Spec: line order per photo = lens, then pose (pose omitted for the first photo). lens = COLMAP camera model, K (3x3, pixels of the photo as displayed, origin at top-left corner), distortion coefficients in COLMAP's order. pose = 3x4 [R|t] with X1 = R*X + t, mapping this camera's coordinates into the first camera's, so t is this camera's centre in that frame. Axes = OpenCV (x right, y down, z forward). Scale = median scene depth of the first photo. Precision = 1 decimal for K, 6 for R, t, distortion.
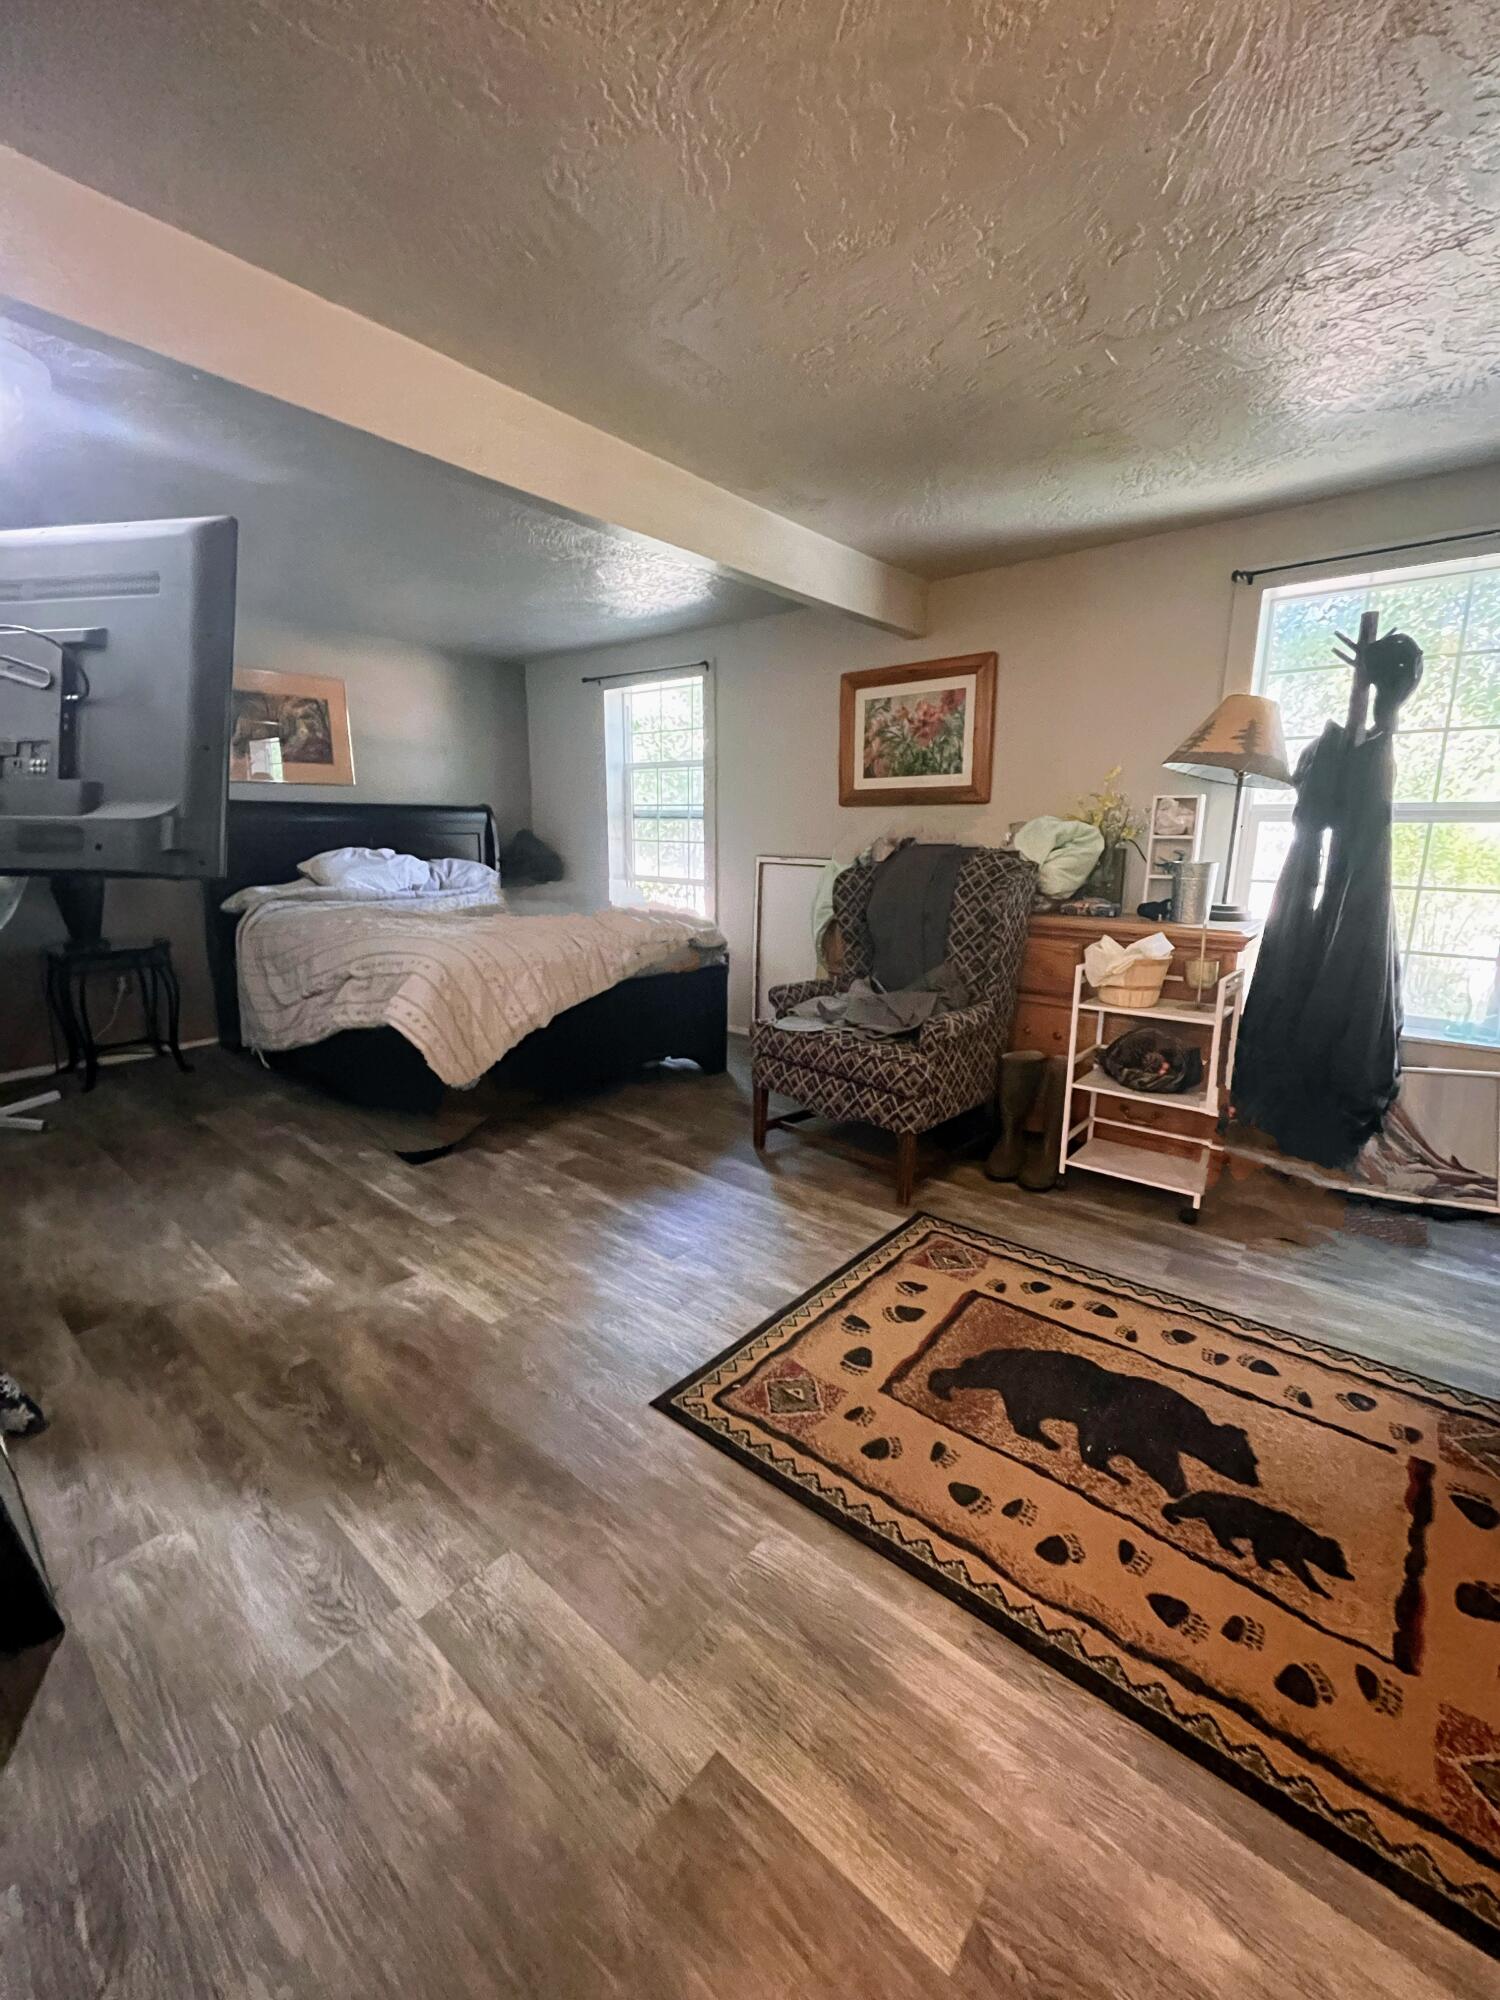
lens RADIAL K [[811.3, 0, 746.1], [0, 811.3, 997.1], [0, 0, 1]] dist [-0.001770, -0.000210]
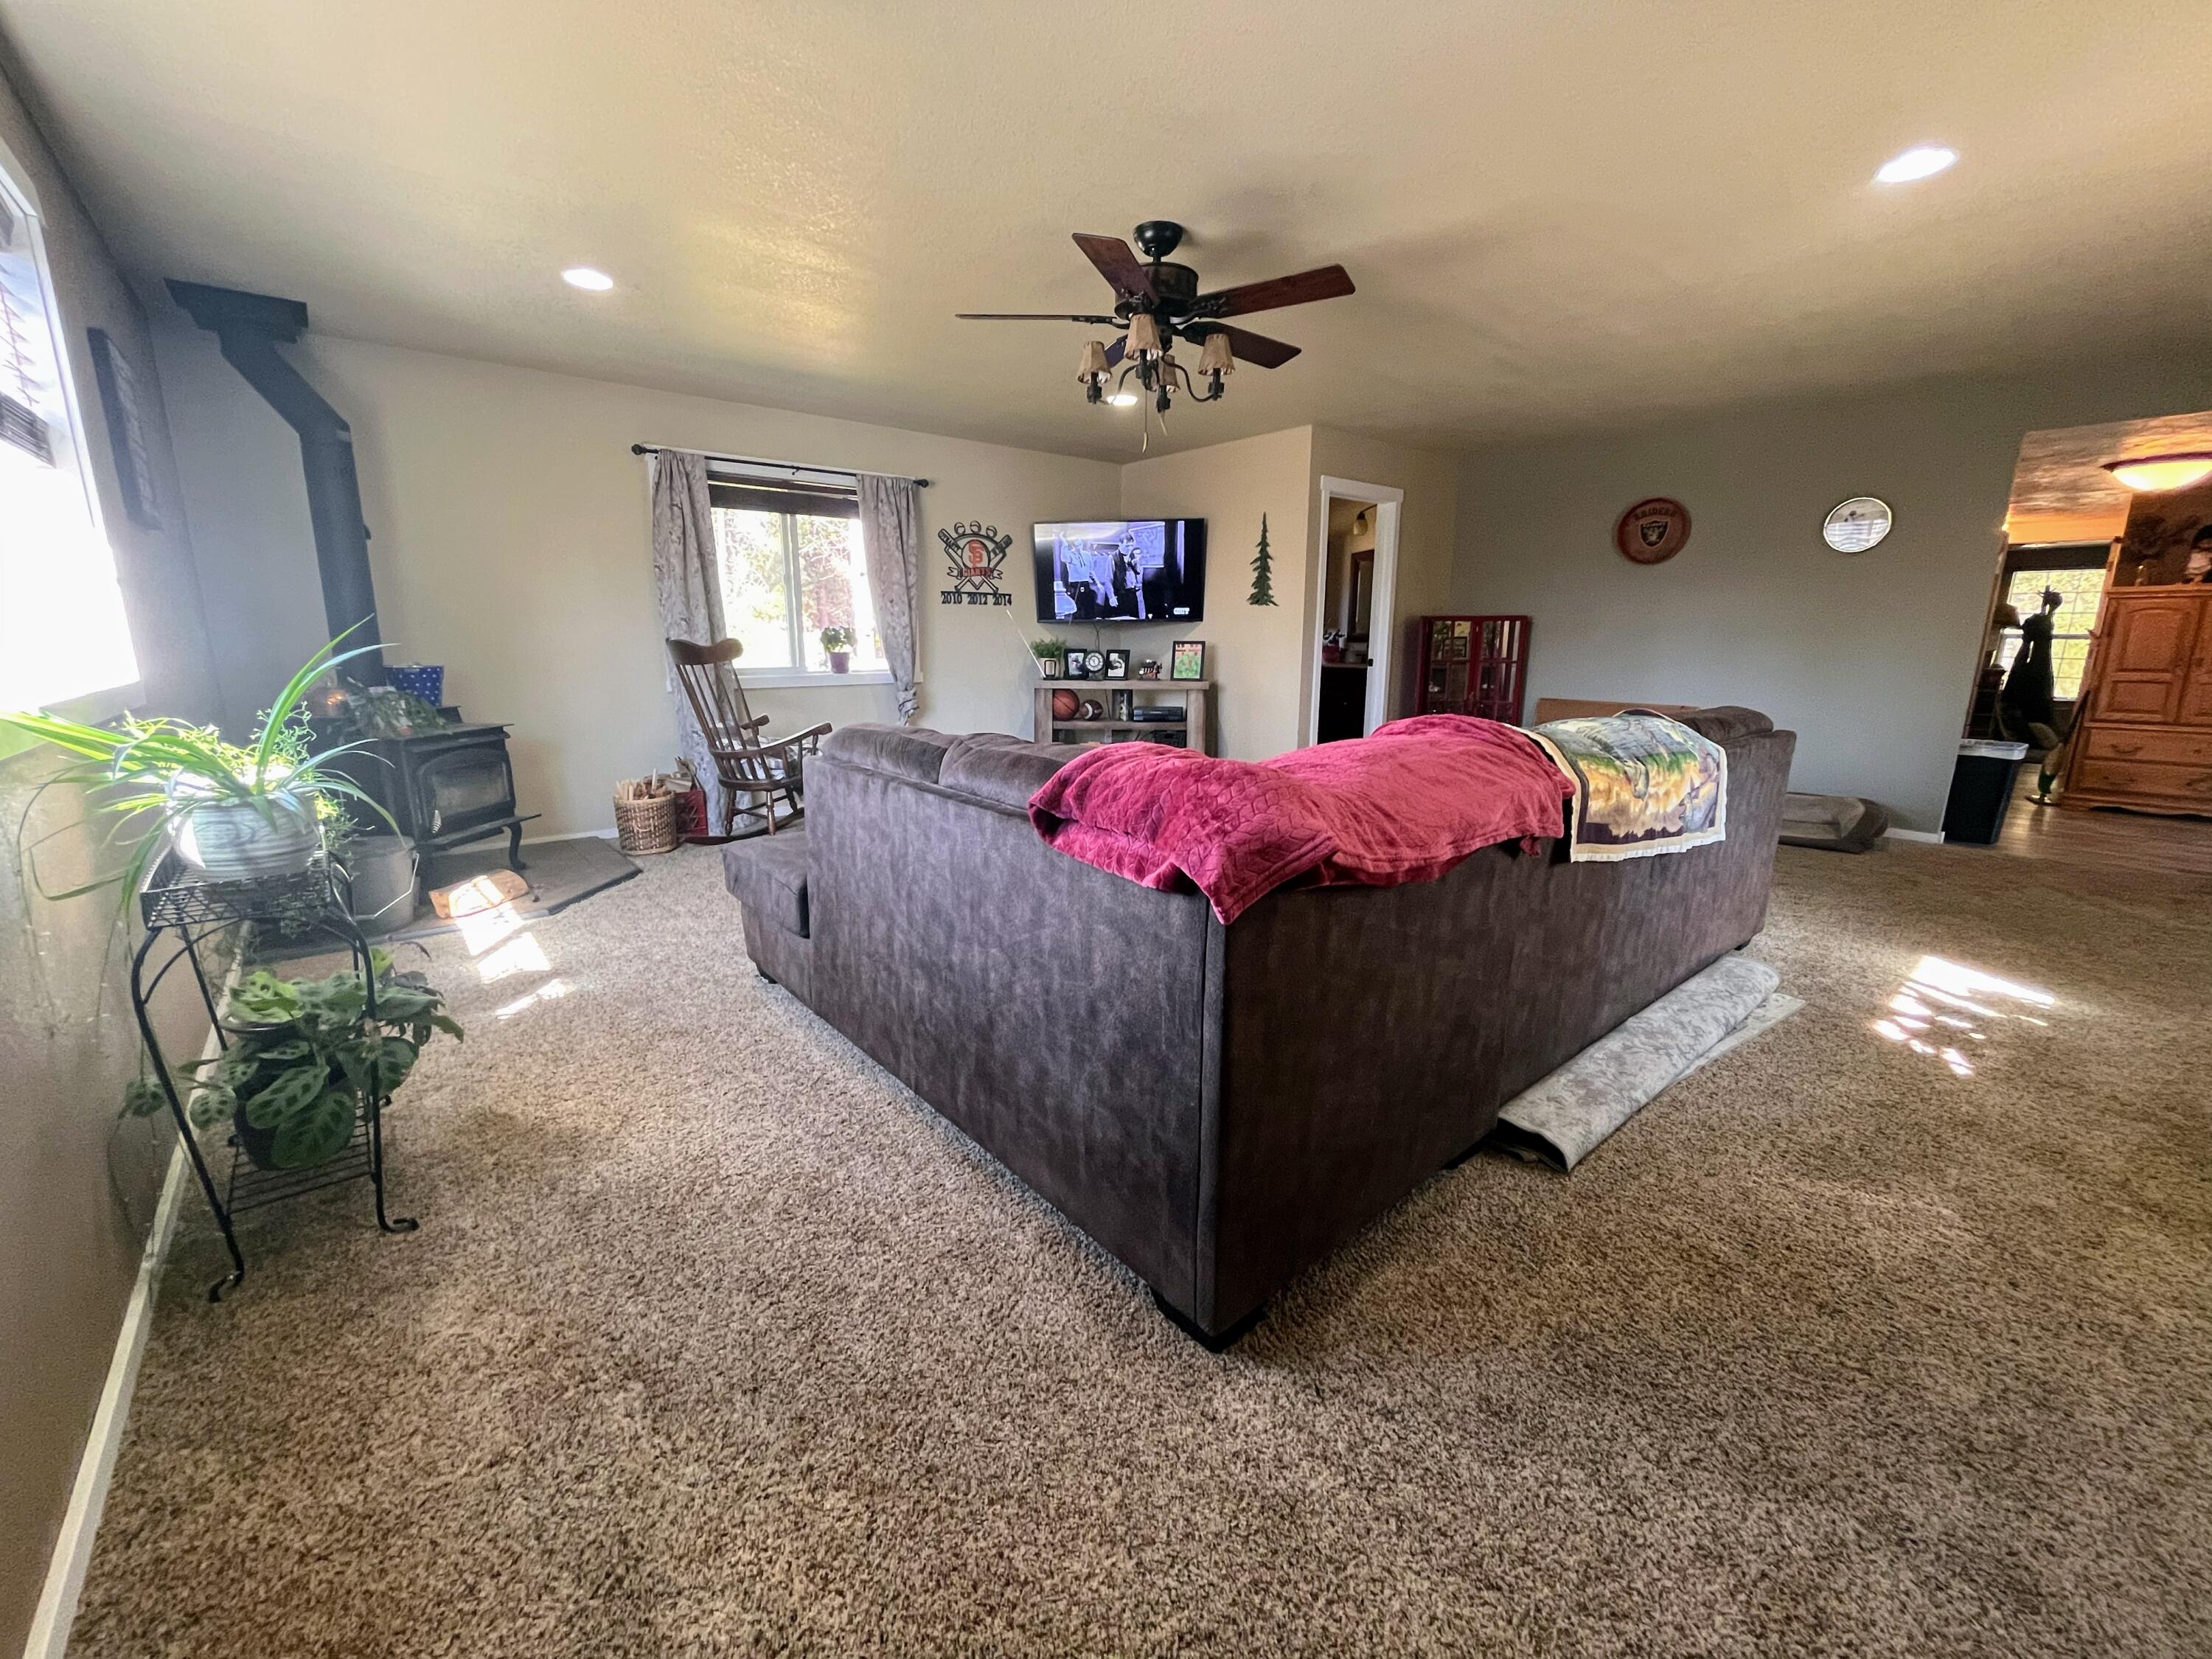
lens RADIAL K [[897.3, 0, 1112.1], [0, 897.3, 830.7], [0, 0, 1]] dist [-0.001770, -0.000210]
pose [[0.989773, 0.034105, -0.138513, -2.831185], [-0.033756, 0.999418, 0.004872, 0.777038], [0.138599, -0.000147, 0.990349, -3.612617]]
